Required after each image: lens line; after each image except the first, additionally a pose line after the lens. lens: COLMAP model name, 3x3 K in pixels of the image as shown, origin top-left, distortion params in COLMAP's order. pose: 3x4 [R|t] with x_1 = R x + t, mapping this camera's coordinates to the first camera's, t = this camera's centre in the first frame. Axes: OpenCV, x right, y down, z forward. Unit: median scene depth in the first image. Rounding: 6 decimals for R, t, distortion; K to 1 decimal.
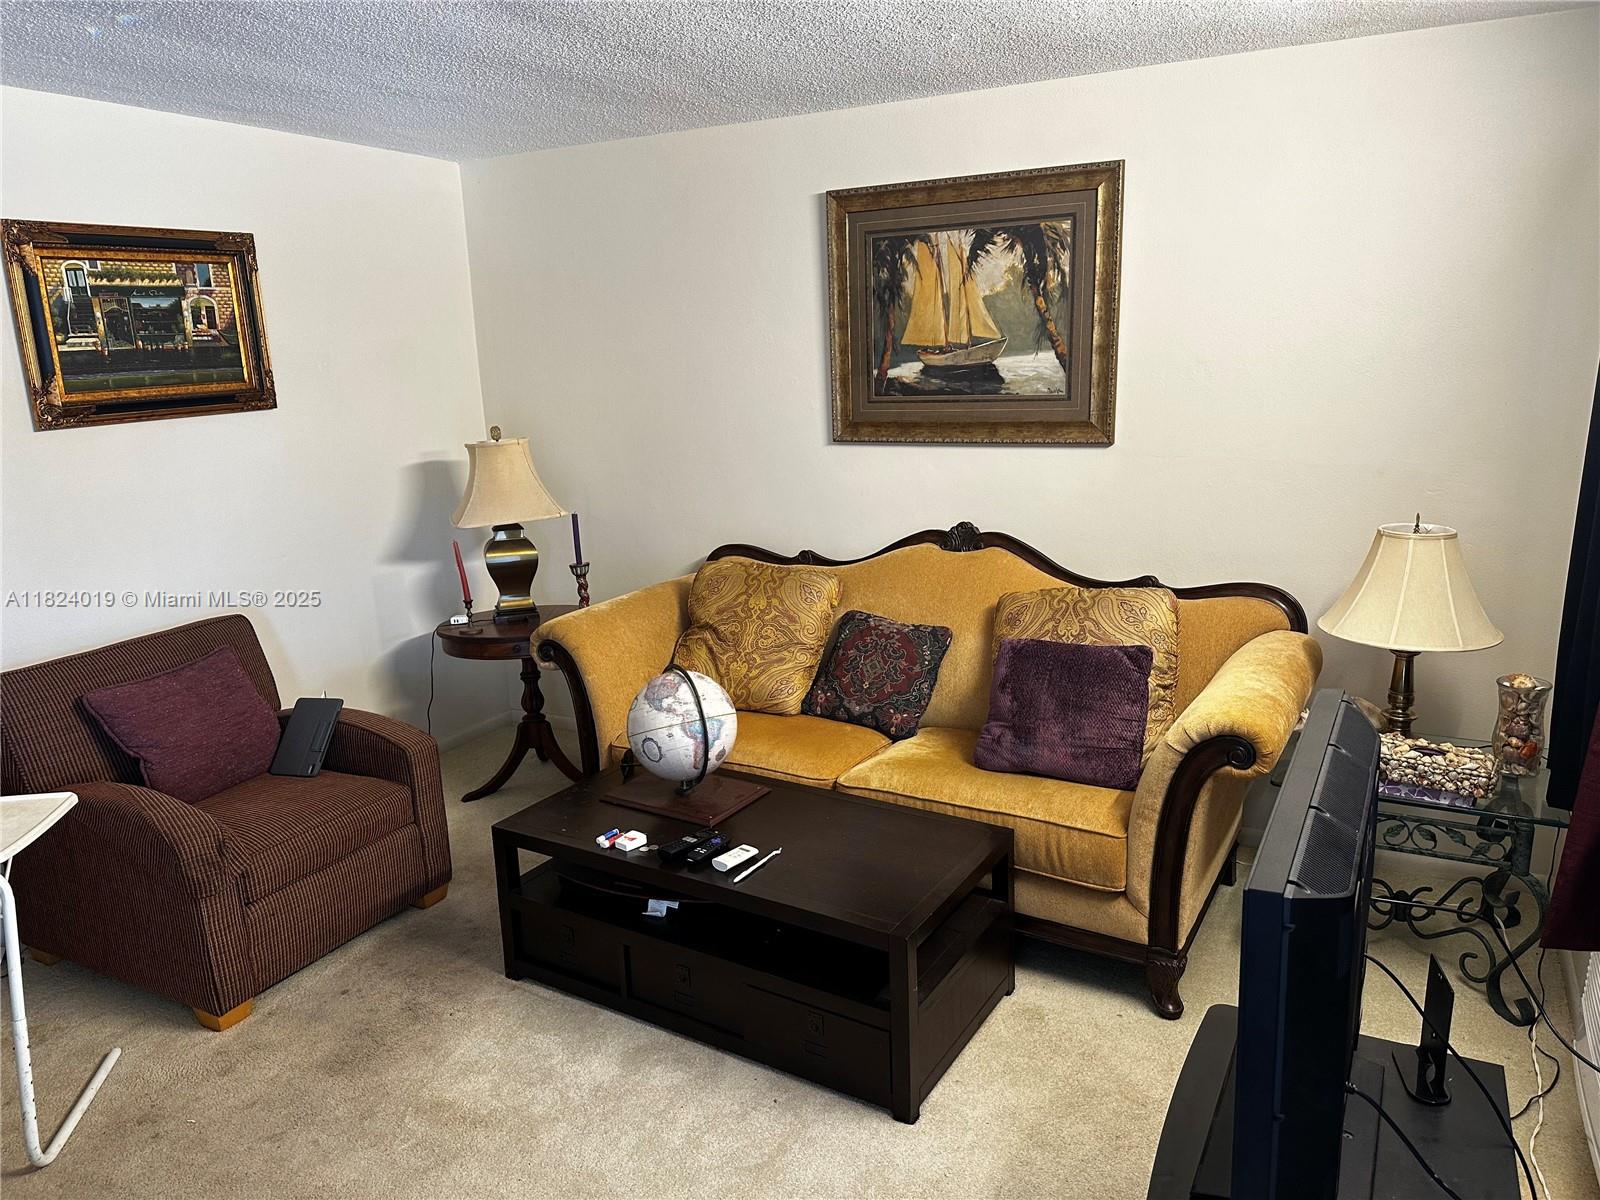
lens RADIAL K [[1112.3, 0, 804.8], [0, 1112.3, 602.2], [0, 0, 1]] dist [0.001290, -0.009722]
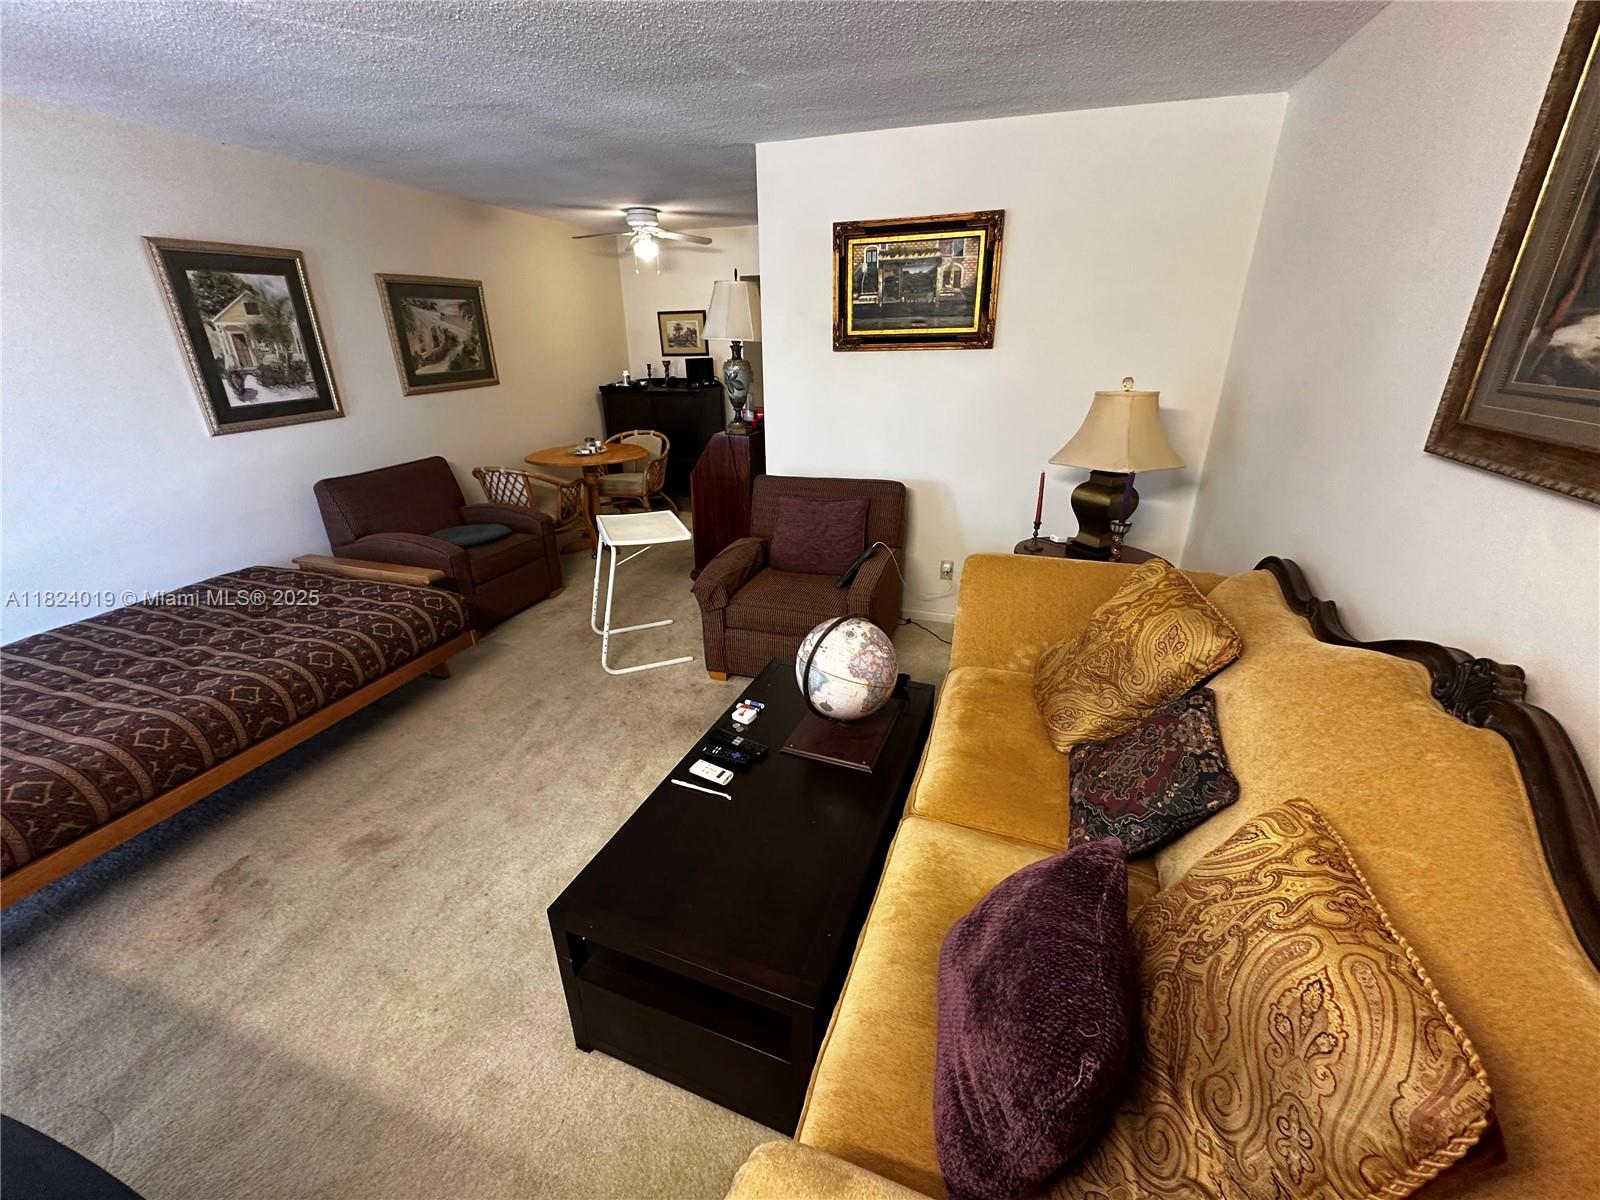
lens RADIAL K [[639.1, 0, 800.2], [0, 639.1, 602.1], [0, 0, 1]] dist [-0.006656, 0.000592]
pose [[0.181139, 0.405525, -0.895957, 0.358927], [-0.215351, 0.905273, 0.366203, -0.143459], [0.959590, 0.126612, 0.251310, 0.686511]]
